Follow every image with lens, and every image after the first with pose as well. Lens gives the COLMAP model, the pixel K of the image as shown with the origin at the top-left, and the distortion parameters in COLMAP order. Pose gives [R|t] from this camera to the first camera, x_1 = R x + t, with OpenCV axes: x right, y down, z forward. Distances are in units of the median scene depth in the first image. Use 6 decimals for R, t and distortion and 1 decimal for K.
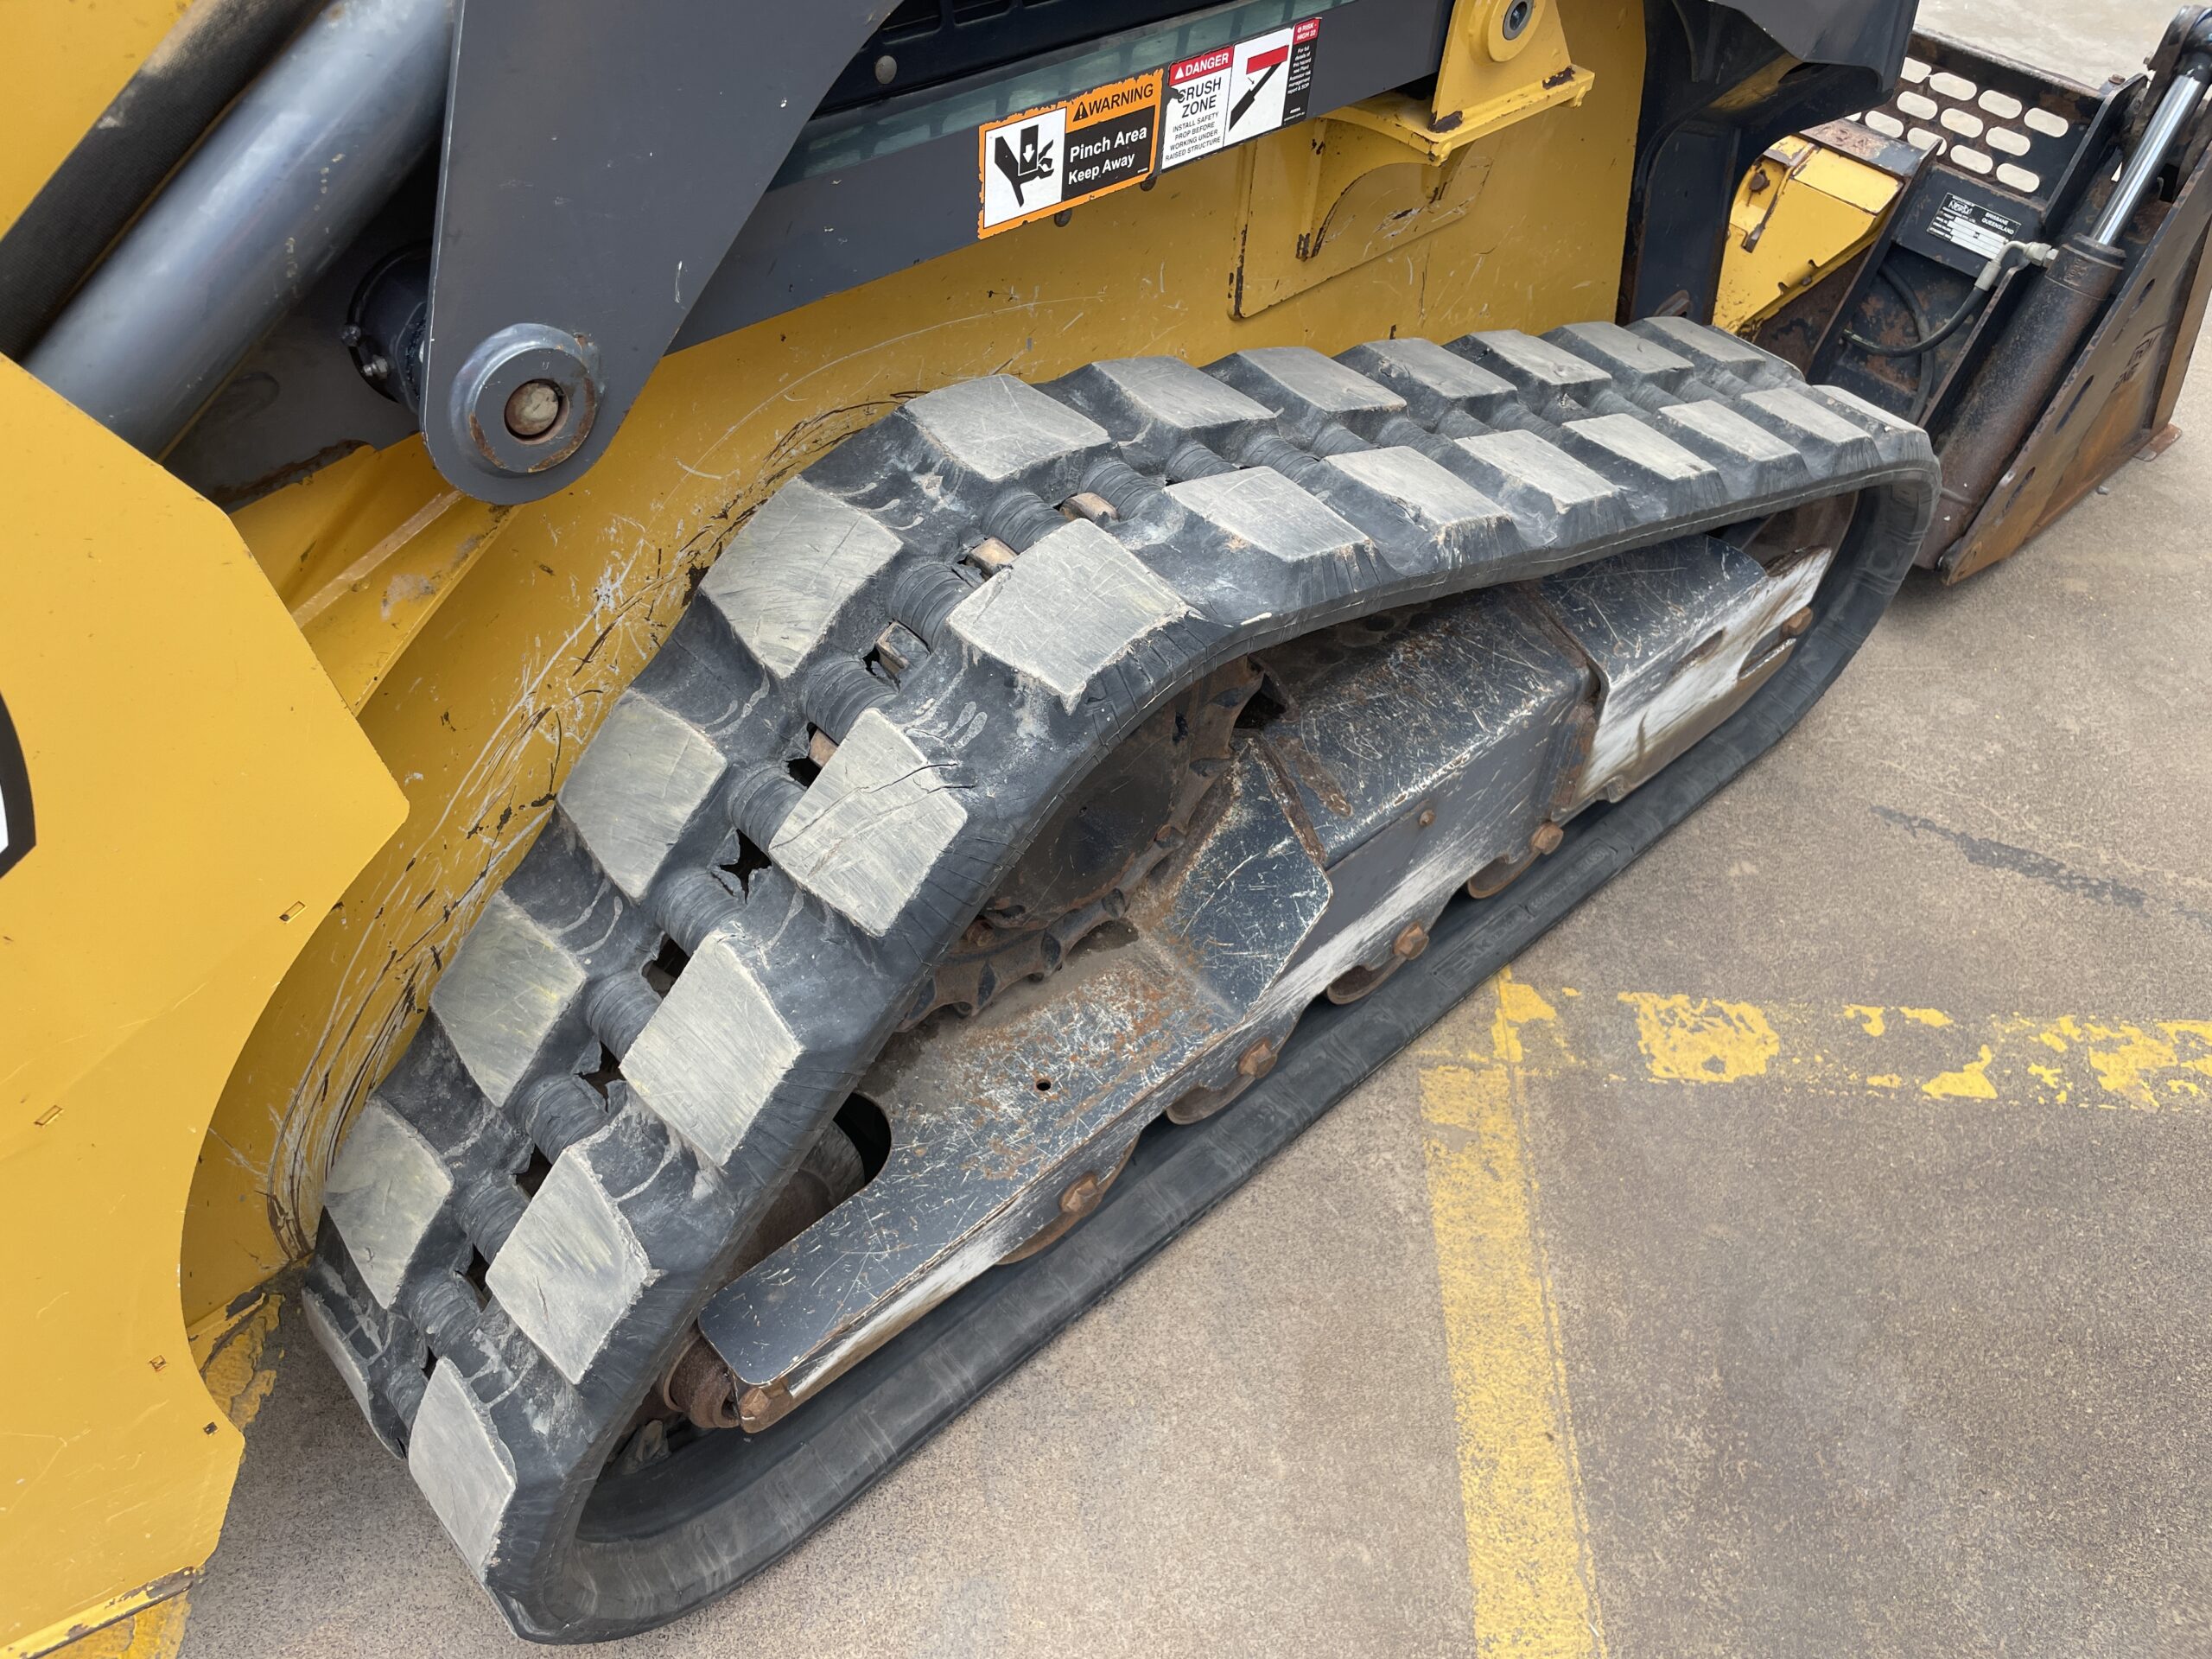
lens RADIAL K [[1685.1, 0, 1111.2], [0, 1685.1, 835.9], [0, 0, 1]] dist [0.081378, -0.113921]
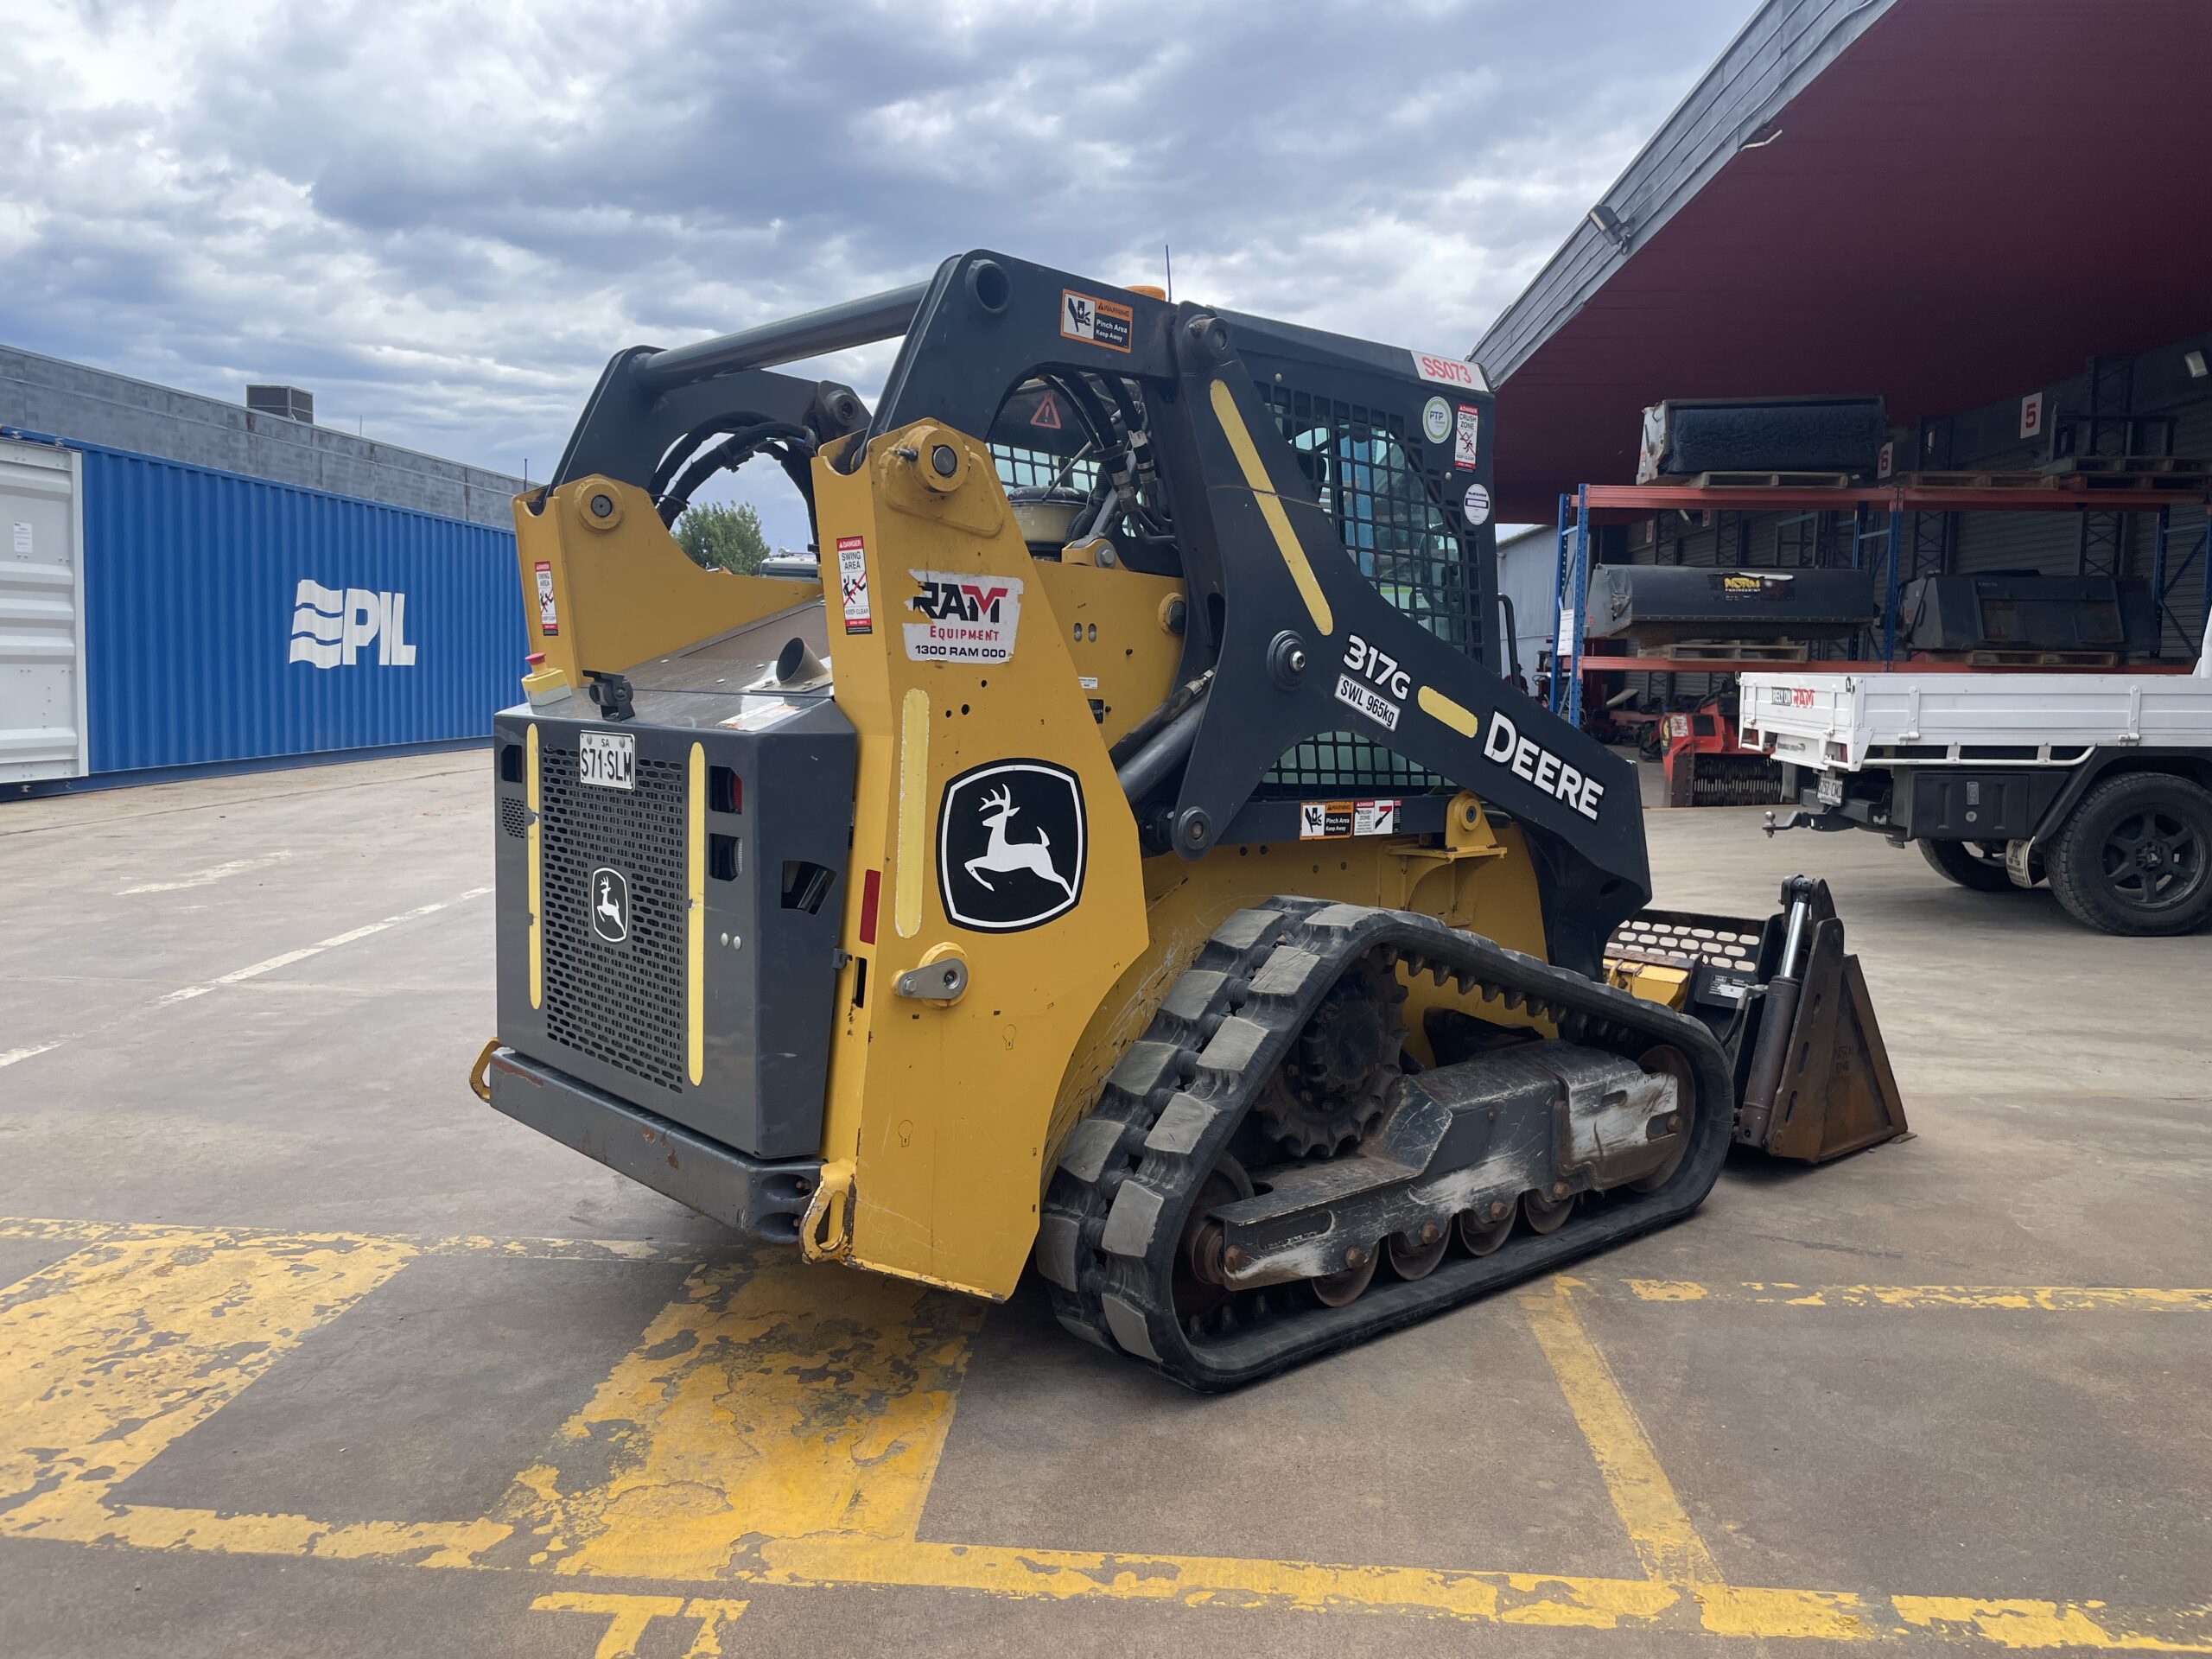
lens RADIAL K [[1685.1, 0, 1123.4], [0, 1685.1, 827.6], [0, 0, 1]] dist [0.081378, -0.113921]
pose [[0.999335, -0.032093, -0.017299, -0.222926], [0.012283, 0.743115, -0.669051, 1.081742], [0.034327, 0.668394, 0.743015, -0.834544]]
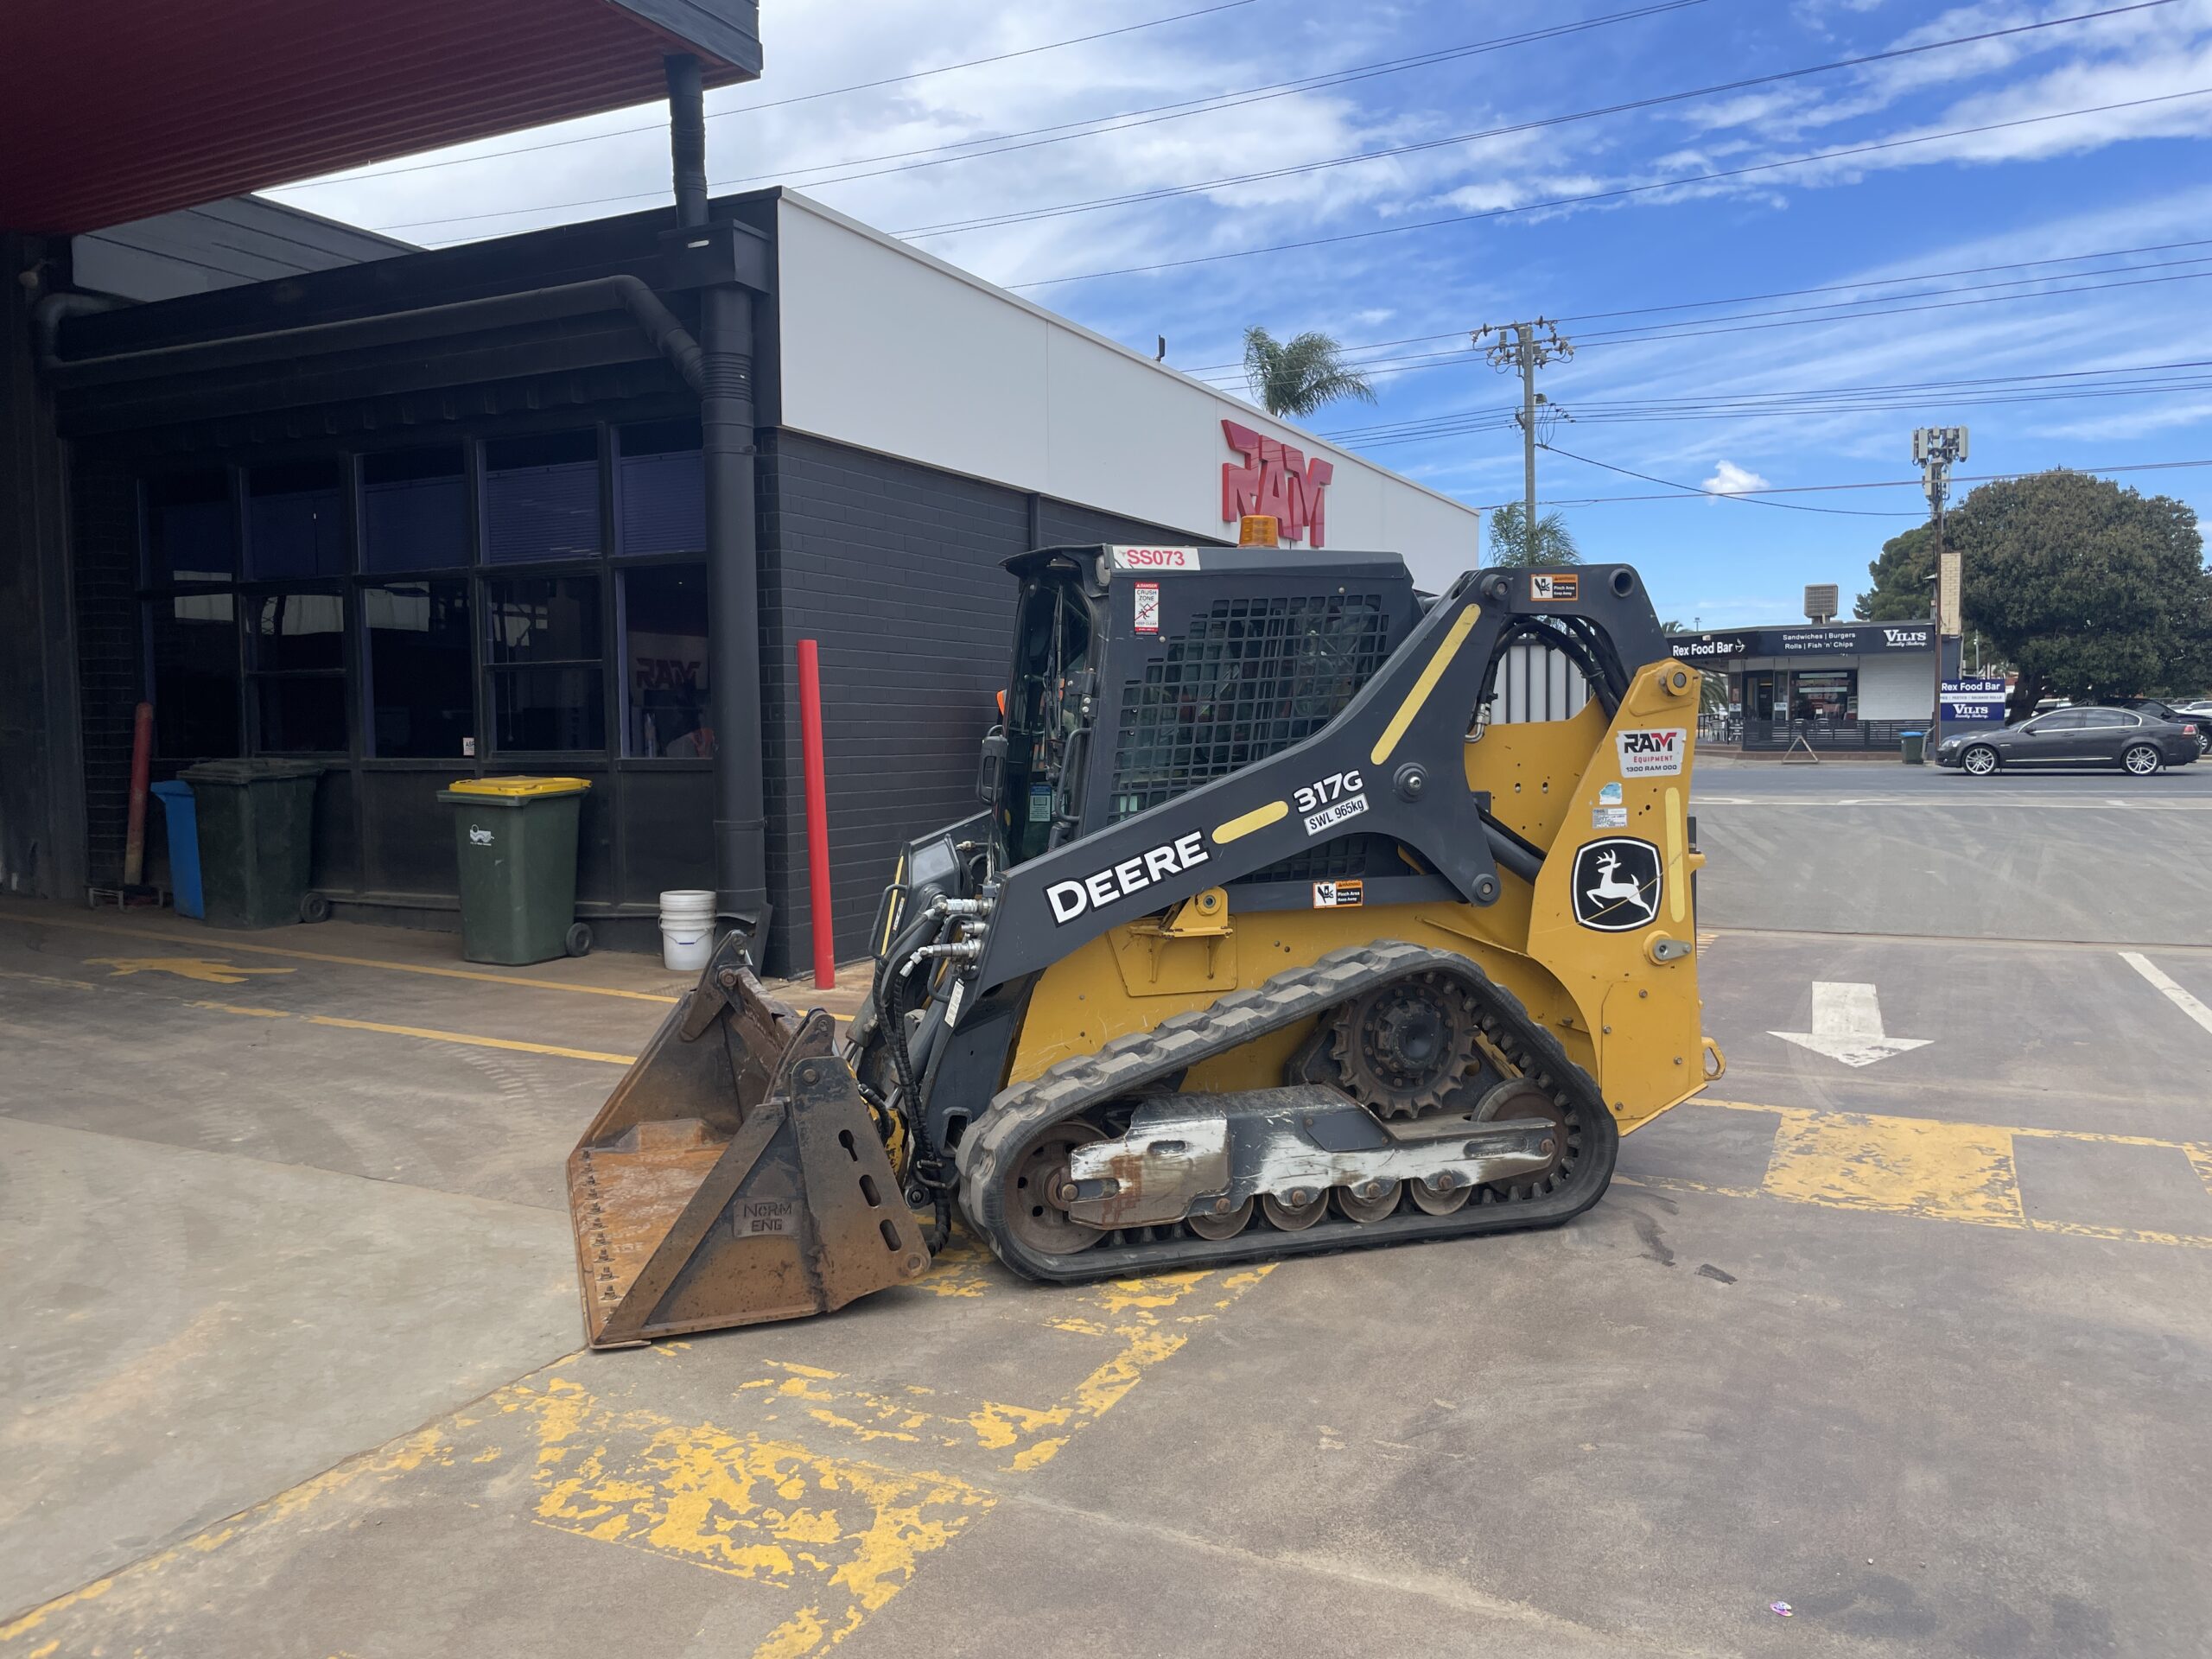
lens RADIAL K [[1685.1, 0, 1103.7], [0, 1685.1, 798.3], [0, 0, 1]] dist [0.081378, -0.113921]
pose [[-0.913697, -0.062580, 0.401549, -1.246431], [0.270926, 0.642679, 0.716633, -2.920530], [-0.302914, 0.763575, -0.570259, 2.621636]]
